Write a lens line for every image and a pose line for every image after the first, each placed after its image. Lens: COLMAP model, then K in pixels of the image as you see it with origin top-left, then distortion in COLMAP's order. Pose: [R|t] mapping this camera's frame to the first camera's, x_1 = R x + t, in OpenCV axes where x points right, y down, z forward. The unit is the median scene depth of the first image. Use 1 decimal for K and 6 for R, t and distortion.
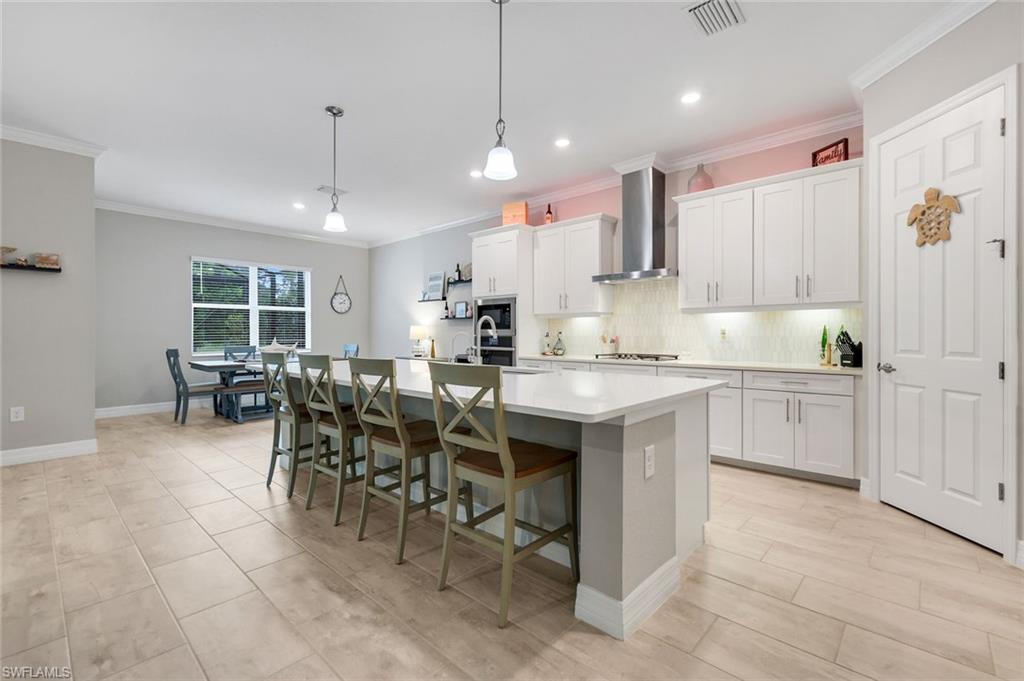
lens RADIAL K [[448.4, 0, 522.7], [0, 448.4, 336.0], [0, 0, 1]] dist [-0.001895, -0.000040]
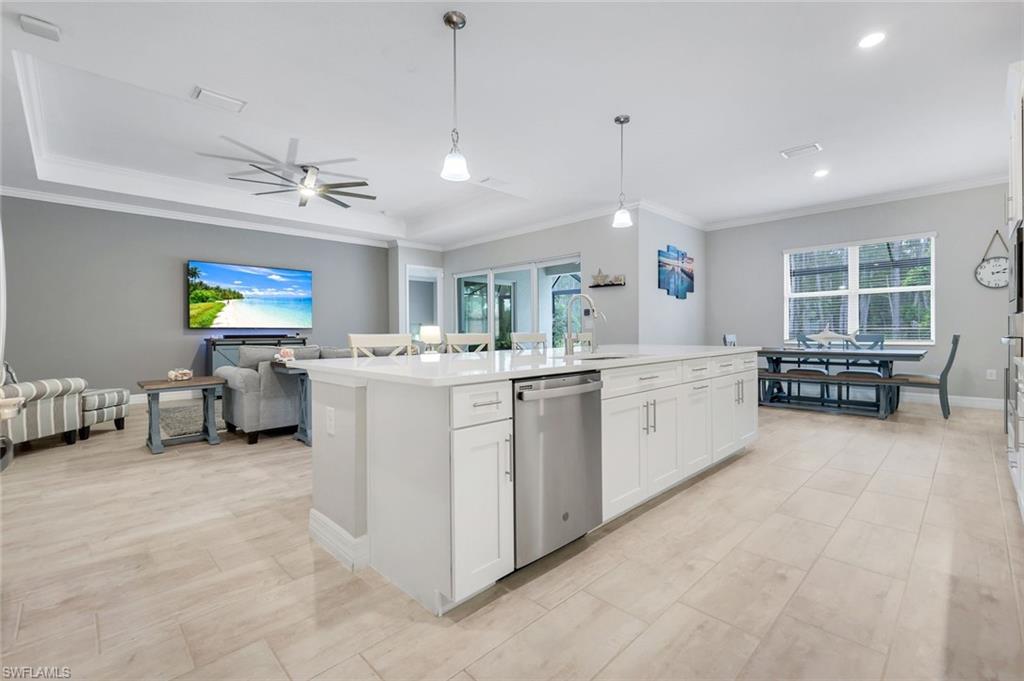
lens RADIAL K [[448.4, 0, 515.4], [0, 448.4, 330.5], [0, 0, 1]] dist [-0.001895, -0.000040]
pose [[-0.053946, 0.003356, -0.998538, 0.335262], [0.004198, 0.999986, 0.003134, 0.008557], [0.998535, -0.004023, -0.053959, 0.364036]]
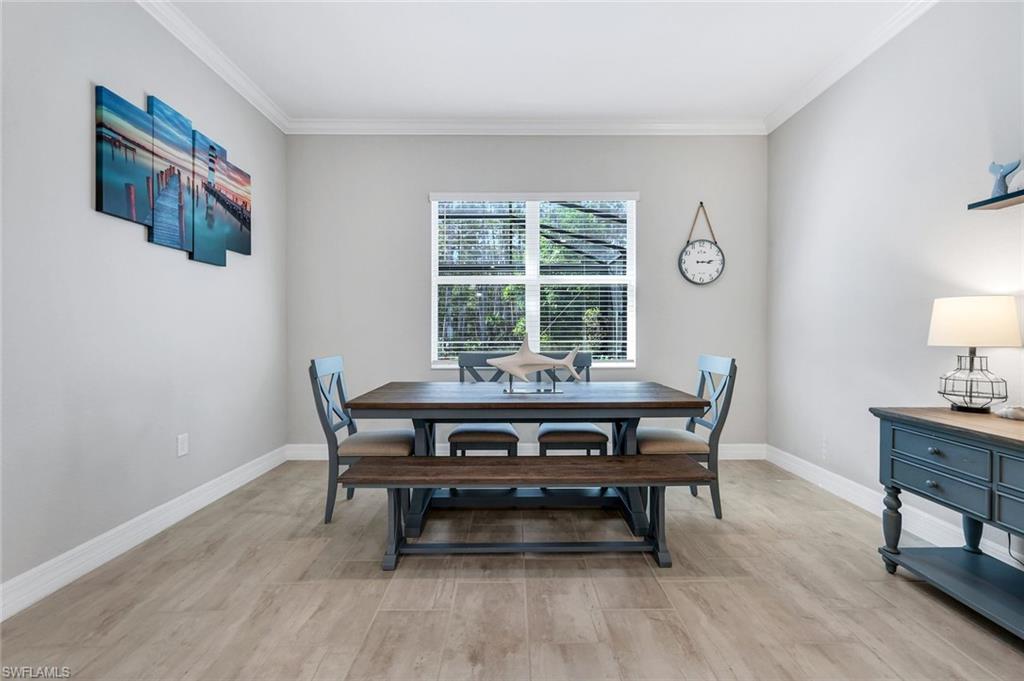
lens RADIAL K [[448.4, 0, 502.9], [0, 448.4, 333.4], [0, 0, 1]] dist [-0.001895, -0.000040]
pose [[0.653289, 0.002660, -0.757104, -0.213923], [-0.006147, 0.999979, -0.001792, 0.002090], [0.757084, 0.005825, 0.653292, 0.615672]]
